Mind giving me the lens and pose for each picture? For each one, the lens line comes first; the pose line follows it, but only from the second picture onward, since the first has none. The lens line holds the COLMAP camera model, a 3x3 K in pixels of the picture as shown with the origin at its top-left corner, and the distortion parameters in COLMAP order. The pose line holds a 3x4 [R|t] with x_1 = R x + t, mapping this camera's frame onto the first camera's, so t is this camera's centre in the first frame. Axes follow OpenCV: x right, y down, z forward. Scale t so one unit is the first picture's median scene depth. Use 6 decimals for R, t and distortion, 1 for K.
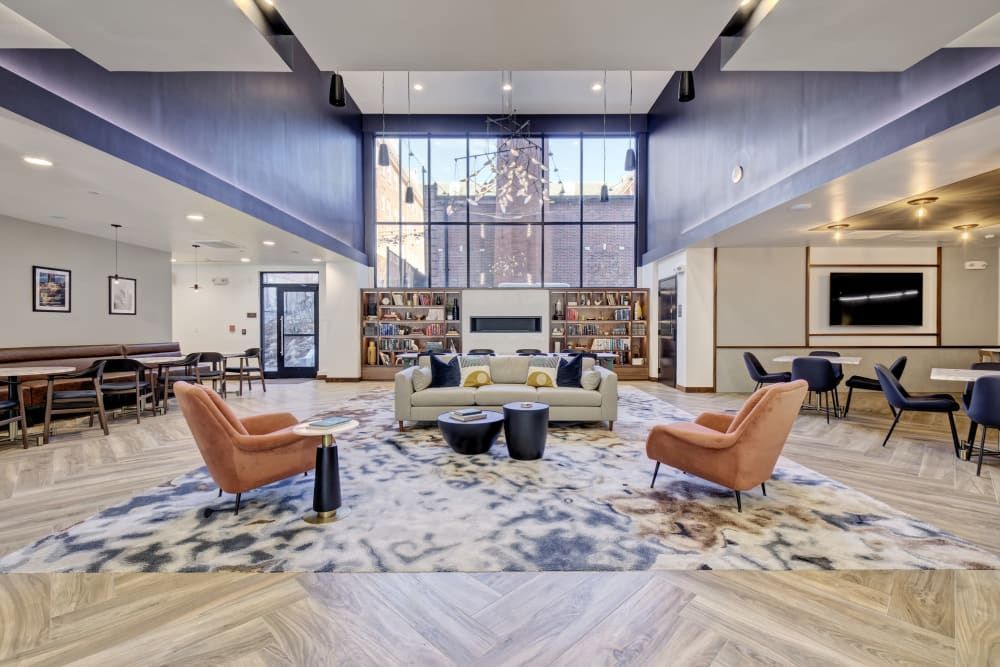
lens RADIAL K [[444.7, 0, 506.4], [0, 444.7, 333.1], [0, 0, 1]] dist [0.004803, -0.000671]
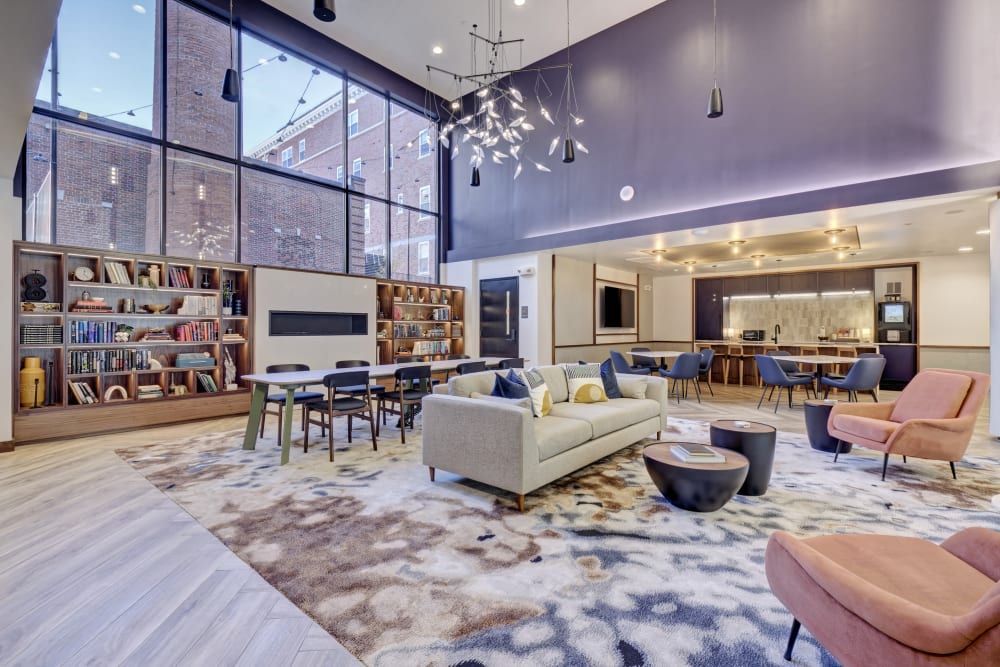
lens RADIAL K [[444.7, 0, 502.5], [0, 444.7, 325.4], [0, 0, 1]] dist [0.004803, -0.000671]
pose [[0.640239, 0.008149, 0.768132, -0.426040], [0.006933, 0.999842, -0.016387, -0.004015], [-0.768144, 0.015817, 0.640081, 0.405312]]
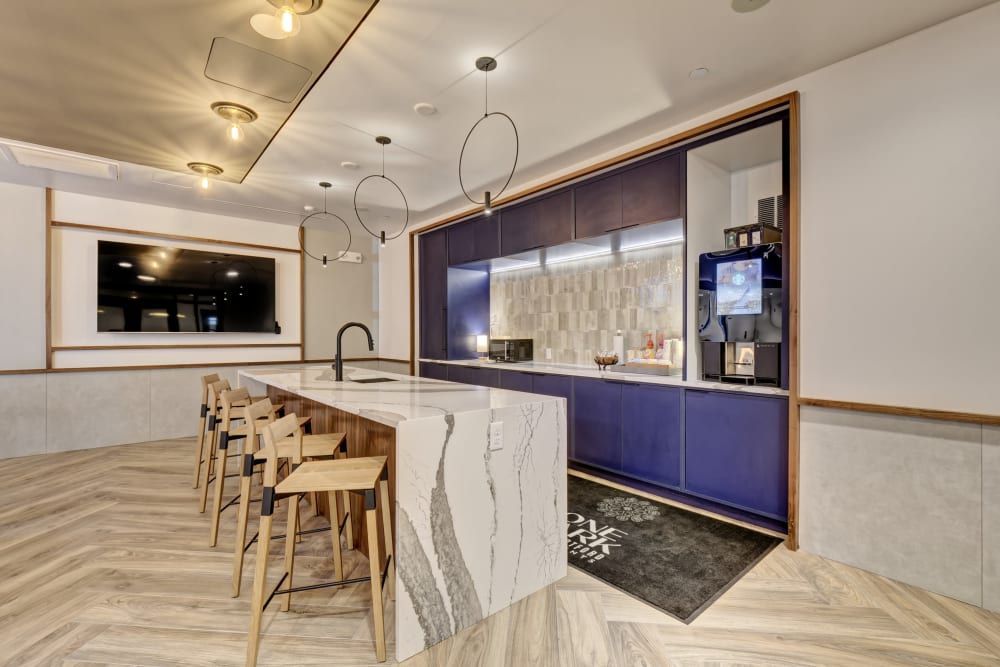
lens RADIAL K [[444.7, 0, 501.1], [0, 444.7, 334.2], [0, 0, 1]] dist [0.004803, -0.000671]
pose [[0.751567, 0.002160, 0.659653, 0.721835], [0.003371, 0.999969, -0.007115, -0.008196], [-0.659648, 0.007571, 0.751537, 0.224933]]
